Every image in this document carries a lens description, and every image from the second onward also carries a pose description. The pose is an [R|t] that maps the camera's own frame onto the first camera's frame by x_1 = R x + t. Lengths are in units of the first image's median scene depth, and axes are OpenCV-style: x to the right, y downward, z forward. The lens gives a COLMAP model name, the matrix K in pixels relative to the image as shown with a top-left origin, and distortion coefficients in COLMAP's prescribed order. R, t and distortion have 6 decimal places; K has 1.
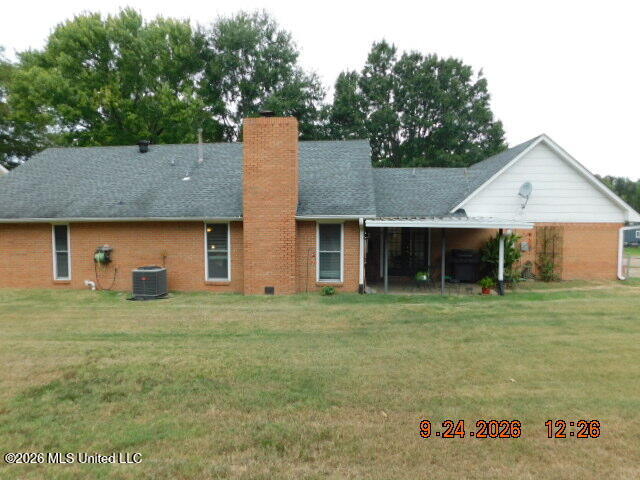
lens RADIAL K [[421.9, 0, 322.1], [0, 421.9, 243.1], [0, 0, 1]] dist [-0.031364, 0.002261]
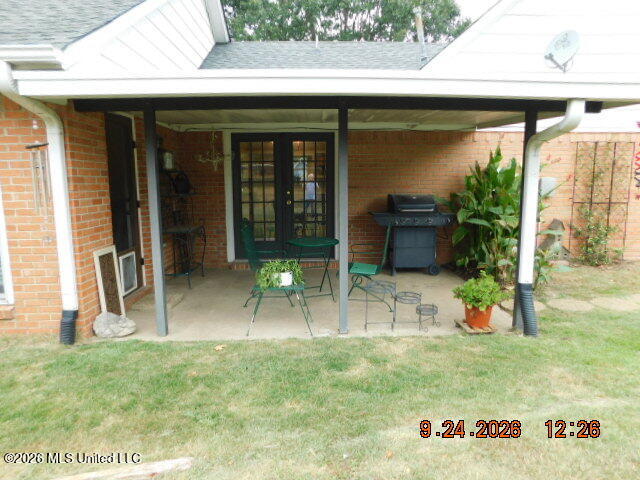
lens RADIAL K [[421.9, 0, 322.1], [0, 421.9, 243.1], [0, 0, 1]] dist [-0.031364, 0.002261]
pose [[0.995015, -0.023336, 0.096953, 0.206721], [0.014439, 0.995703, 0.091472, 0.023559], [-0.098671, -0.089616, 0.991077, 0.597779]]
